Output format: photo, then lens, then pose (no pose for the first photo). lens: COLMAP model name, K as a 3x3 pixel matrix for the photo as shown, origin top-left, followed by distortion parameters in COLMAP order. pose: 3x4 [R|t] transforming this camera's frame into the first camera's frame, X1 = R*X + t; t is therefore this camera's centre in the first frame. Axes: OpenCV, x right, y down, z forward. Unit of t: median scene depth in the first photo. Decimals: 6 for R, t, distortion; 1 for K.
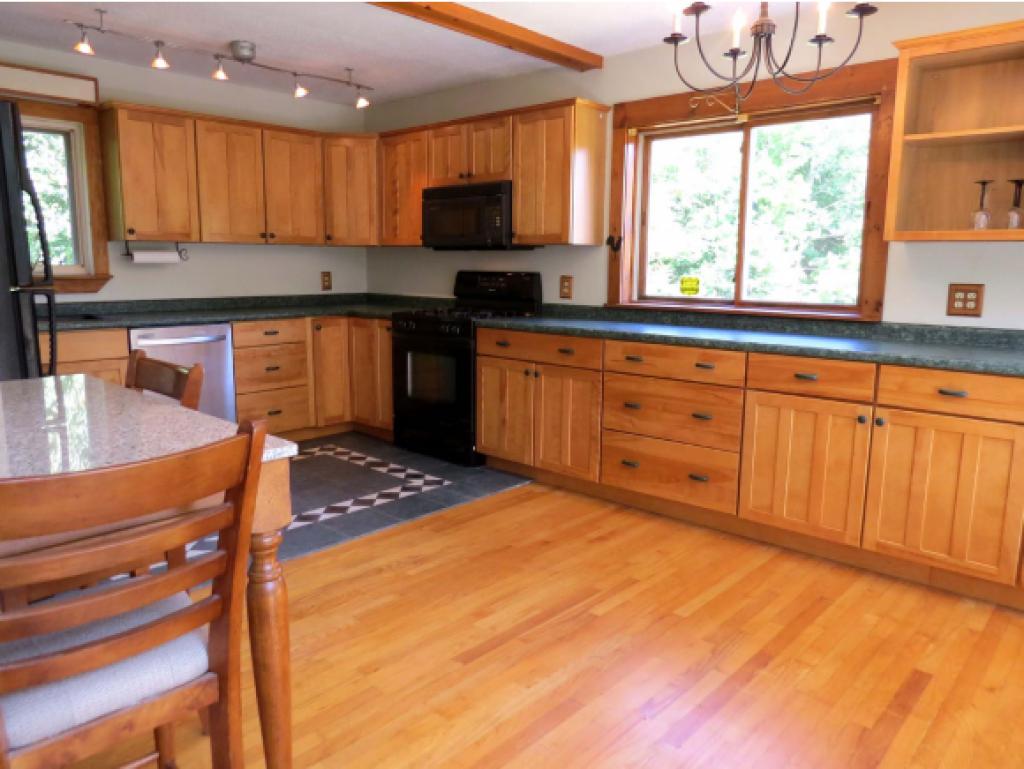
lens RADIAL K [[732.8, 0, 516.1], [0, 732.8, 386.7], [0, 0, 1]] dist [-0.017036, -0.001310]
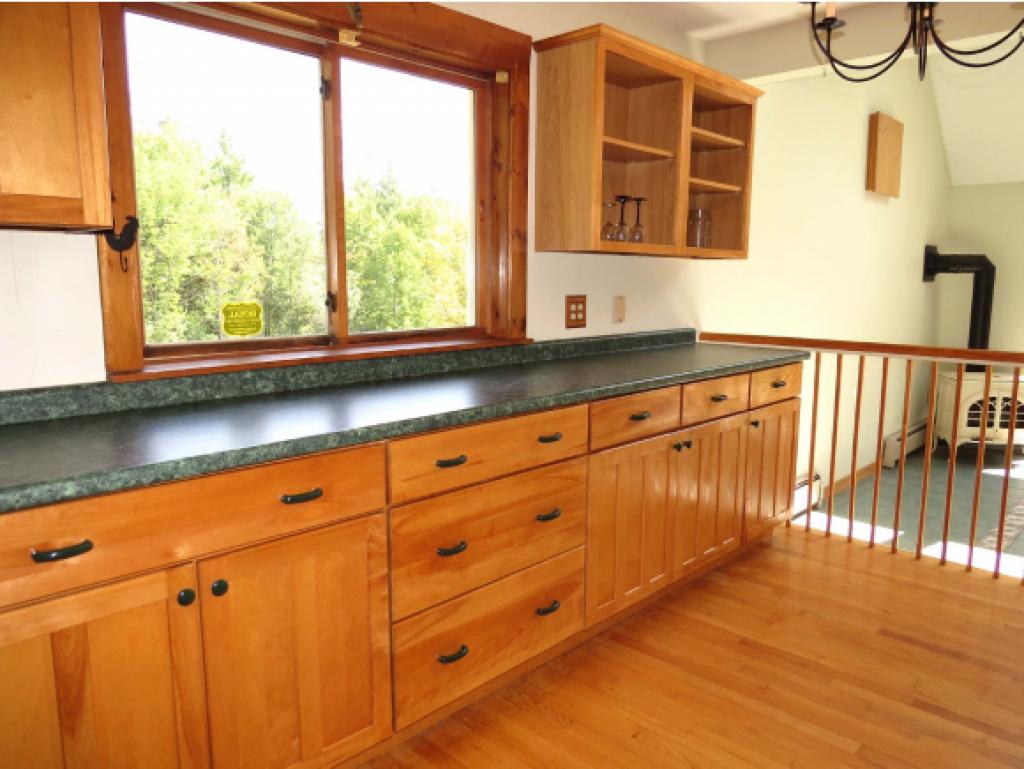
lens RADIAL K [[732.8, 0, 514.9], [0, 732.8, 378.9], [0, 0, 1]] dist [-0.017036, -0.001310]
pose [[0.035176, -0.148652, 0.988264, -0.387475], [0.161721, 0.976689, 0.141155, -0.182325], [-0.986209, 0.154858, 0.058396, 1.026525]]
